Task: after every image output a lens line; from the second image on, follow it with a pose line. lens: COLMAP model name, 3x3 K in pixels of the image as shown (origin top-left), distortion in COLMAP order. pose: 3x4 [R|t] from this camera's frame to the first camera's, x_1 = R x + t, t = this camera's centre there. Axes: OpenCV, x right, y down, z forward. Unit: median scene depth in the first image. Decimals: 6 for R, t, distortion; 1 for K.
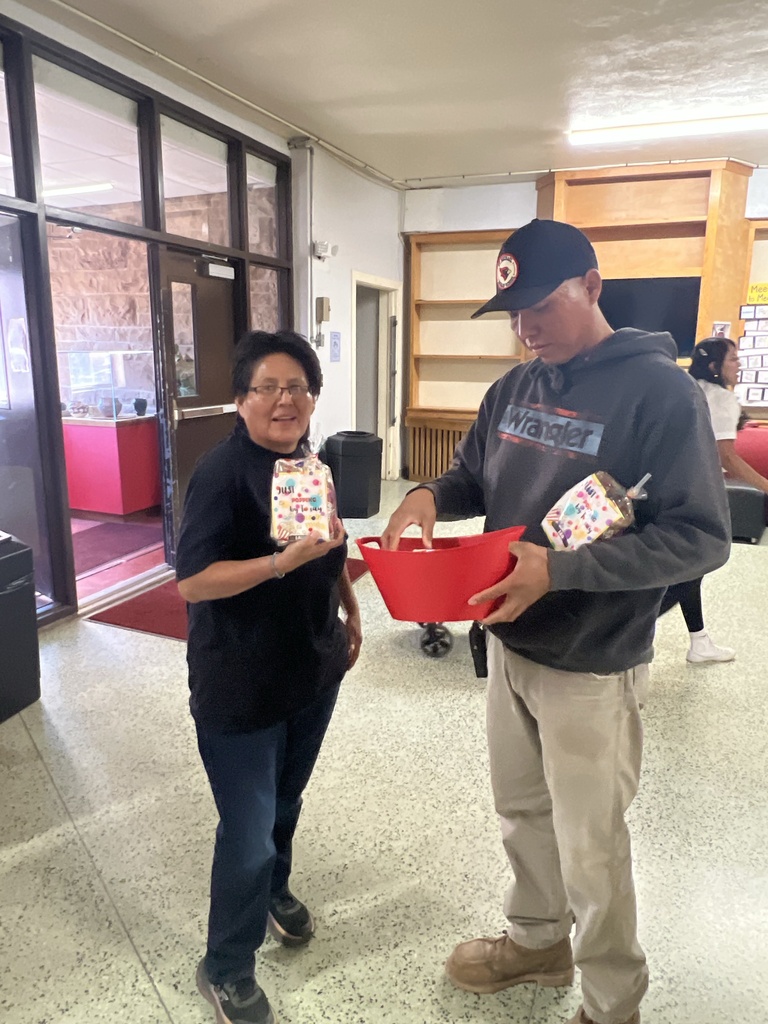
lens RADIAL K [[728.3, 0, 388.2], [0, 728.3, 506.4], [0, 0, 1]] dist [0.005922, -0.009438]
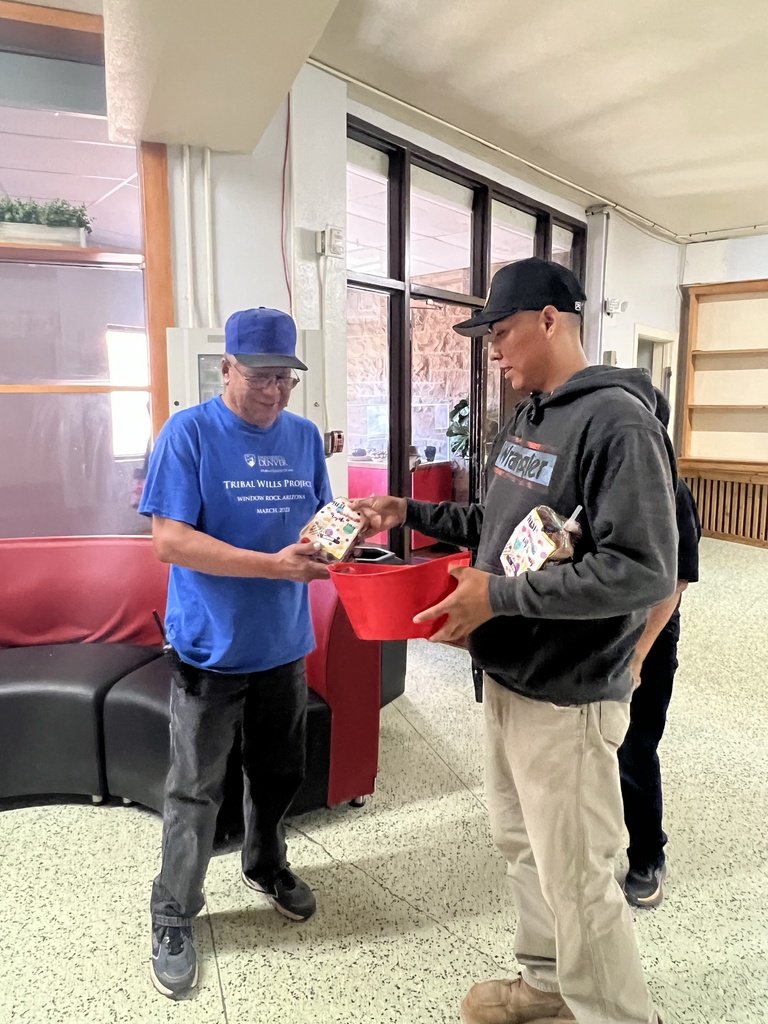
lens RADIAL K [[728.3, 0, 382.1], [0, 728.3, 510.8], [0, 0, 1]] dist [0.005922, -0.009438]
pose [[0.954269, 0.034027, -0.297007, -0.079714], [-0.053224, 0.996967, -0.056785, 0.017609], [0.294174, 0.069996, 0.953185, -0.073561]]
